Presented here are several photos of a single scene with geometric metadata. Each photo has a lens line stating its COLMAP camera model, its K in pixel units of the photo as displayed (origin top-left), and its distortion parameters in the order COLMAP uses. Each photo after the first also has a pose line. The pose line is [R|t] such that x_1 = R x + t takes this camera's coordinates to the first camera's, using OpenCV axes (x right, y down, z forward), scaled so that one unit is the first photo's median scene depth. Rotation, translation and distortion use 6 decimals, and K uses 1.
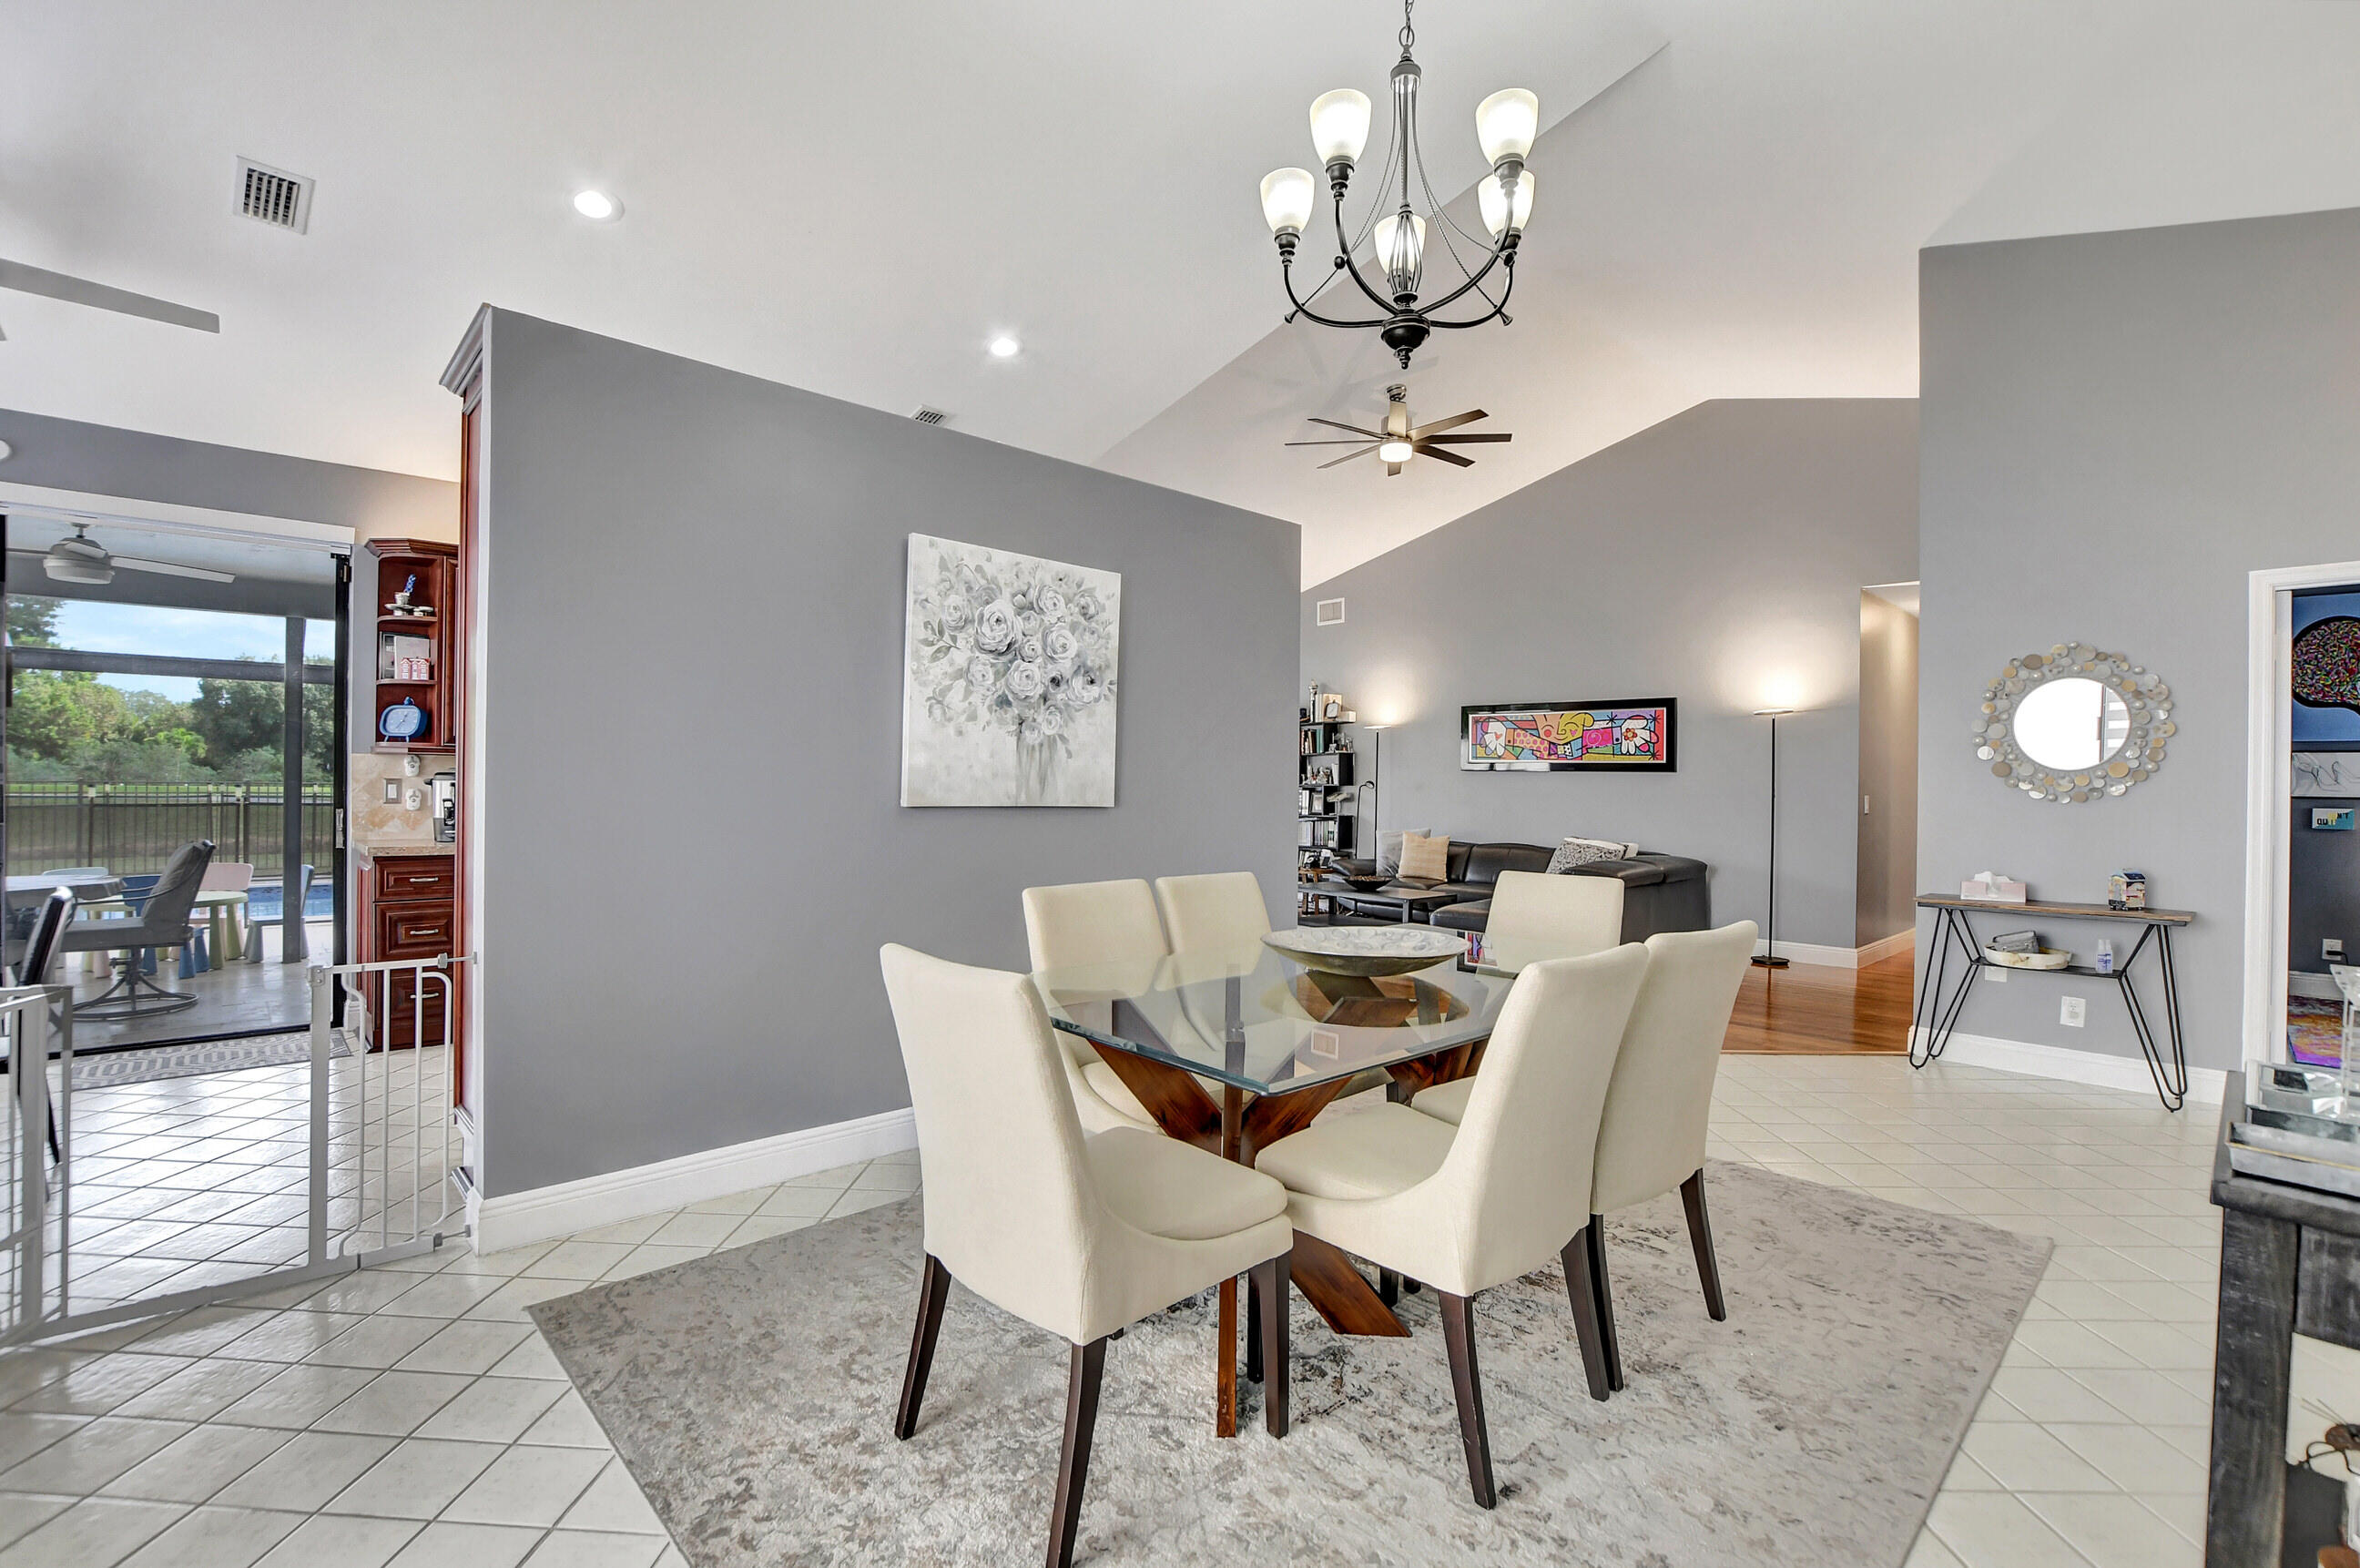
lens RADIAL K [[1084.9, 0, 1177.3], [0, 1084.9, 786.7], [0, 0, 1]] dist [-0.000019, 0.000815]
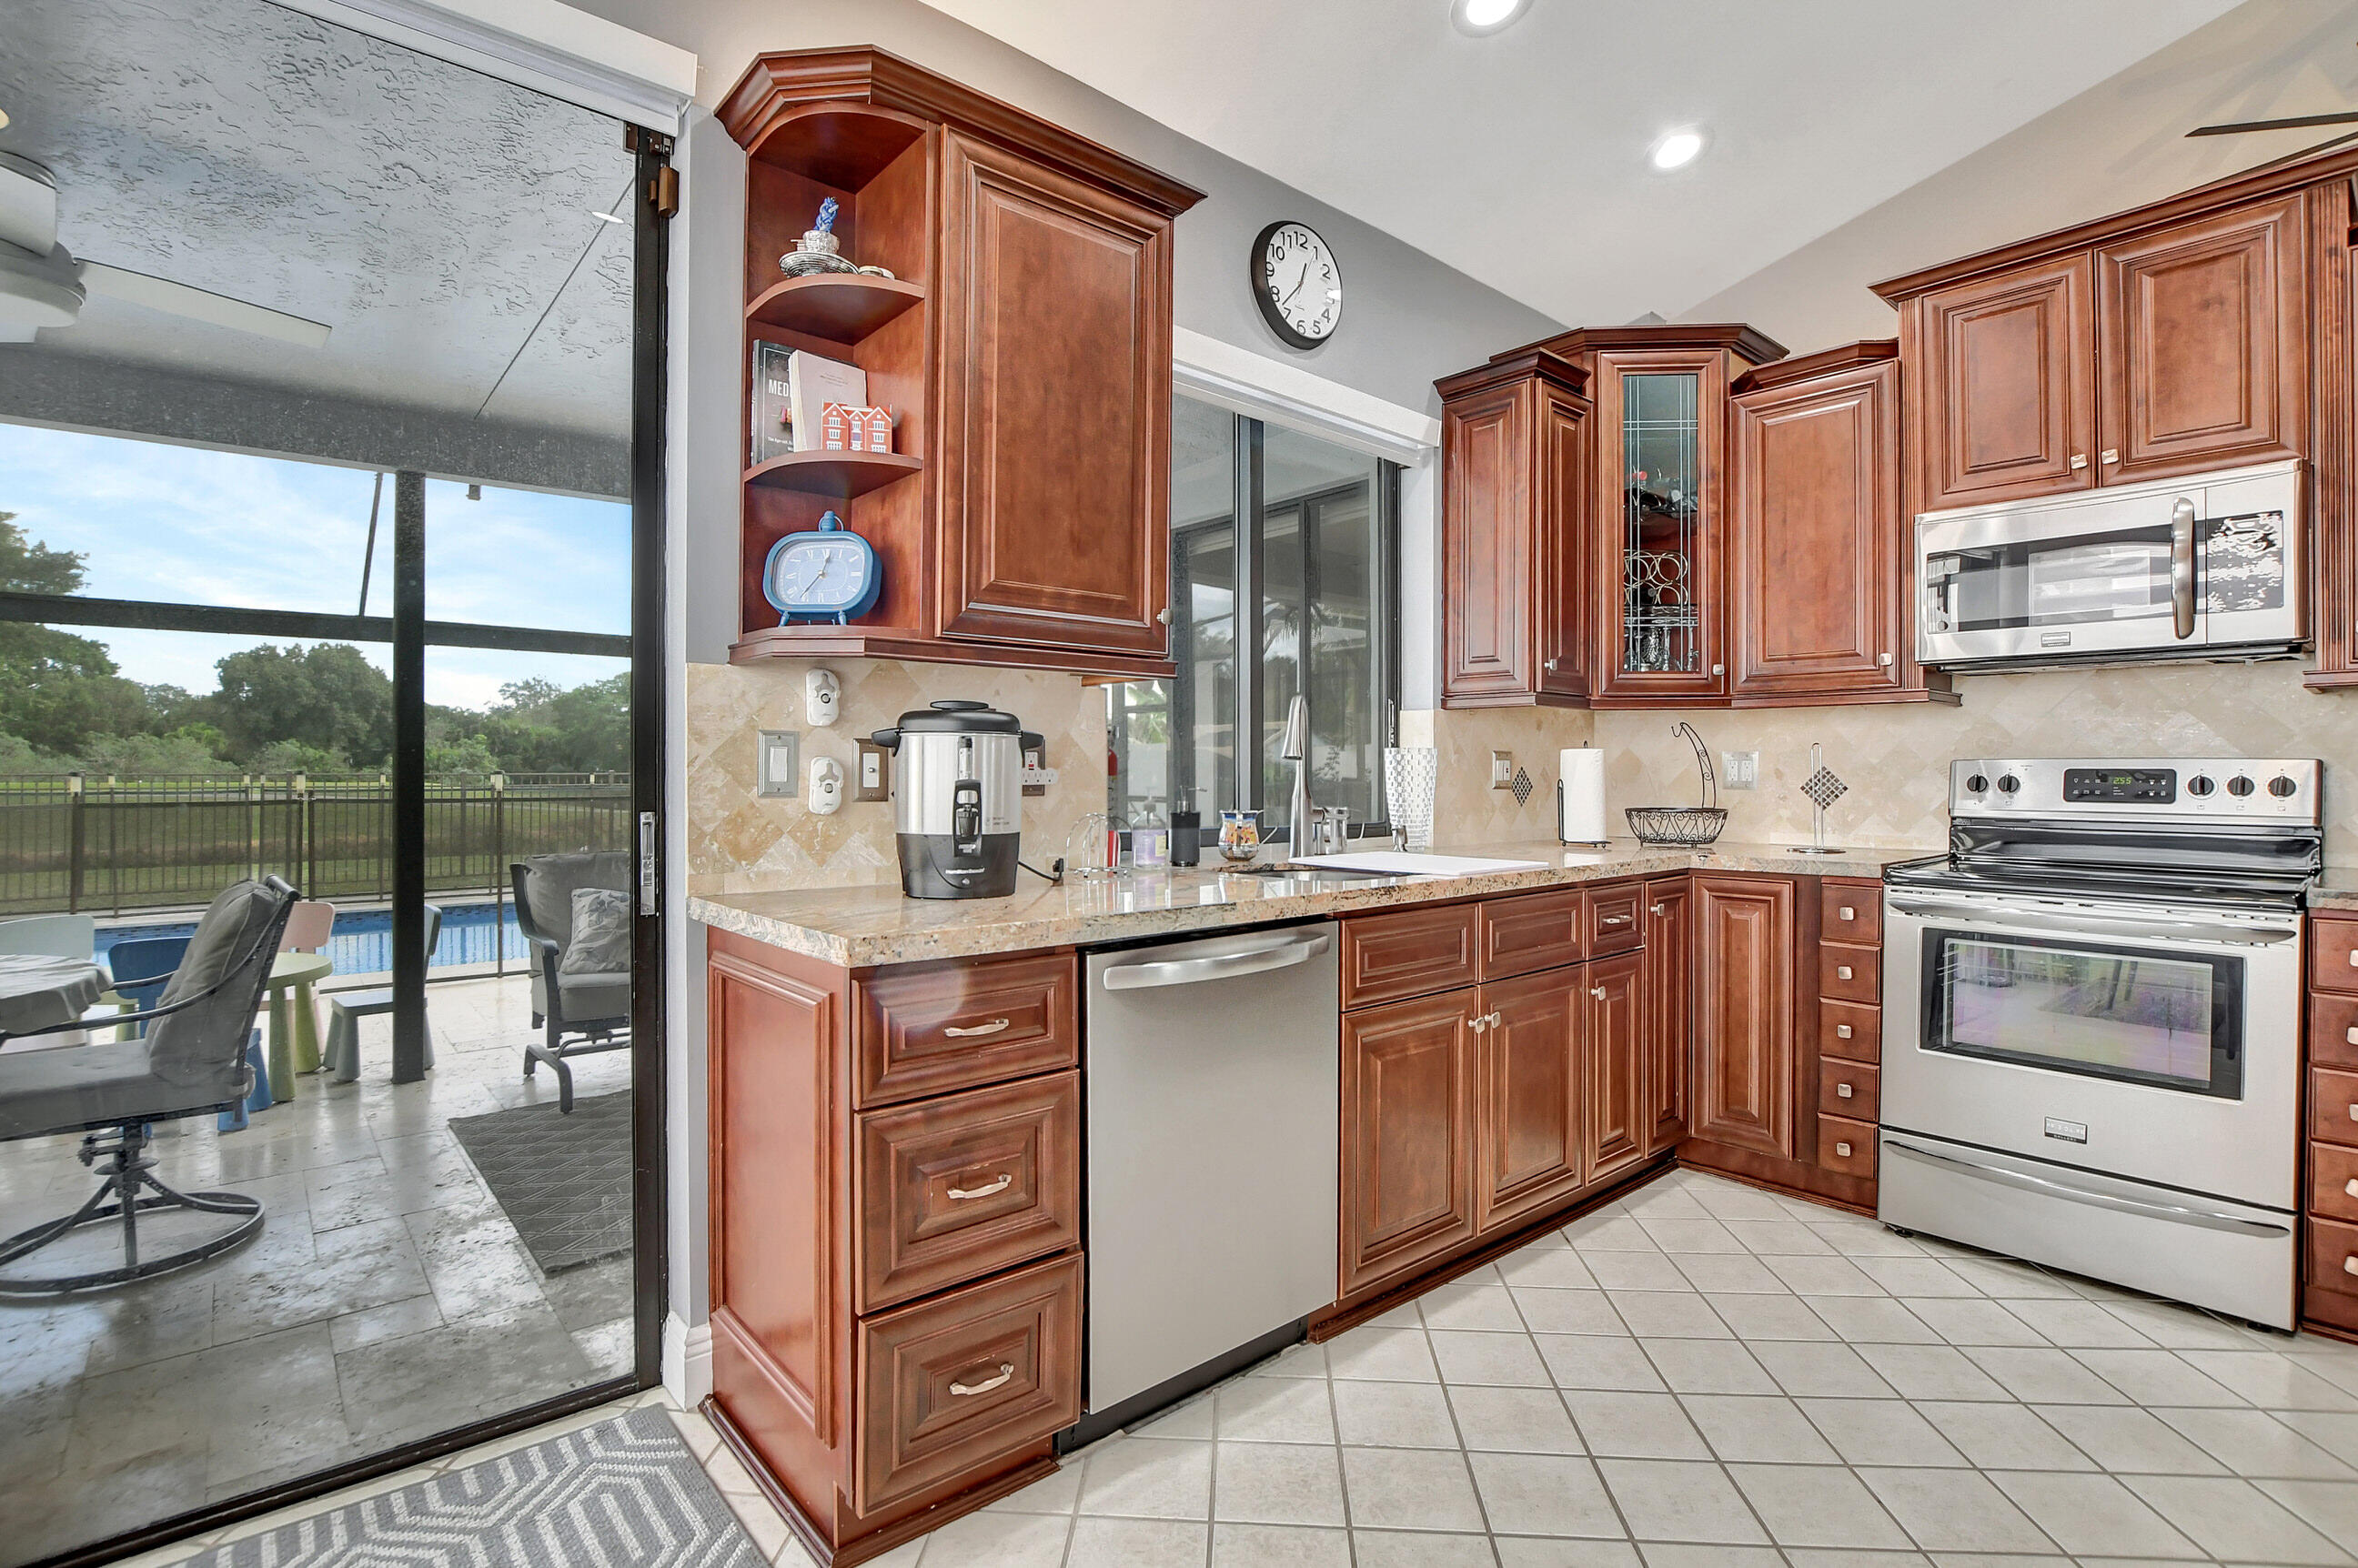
lens RADIAL K [[1126.3, 0, 1188.9], [0, 1126.3, 773.1], [0, 0, 1]] dist [-0.003310, -0.000363]
pose [[0.999725, -0.009640, -0.021367, -0.392644], [0.009617, 0.999953, -0.001186, 0.006292], [0.021378, 0.000980, 0.999771, 0.418843]]
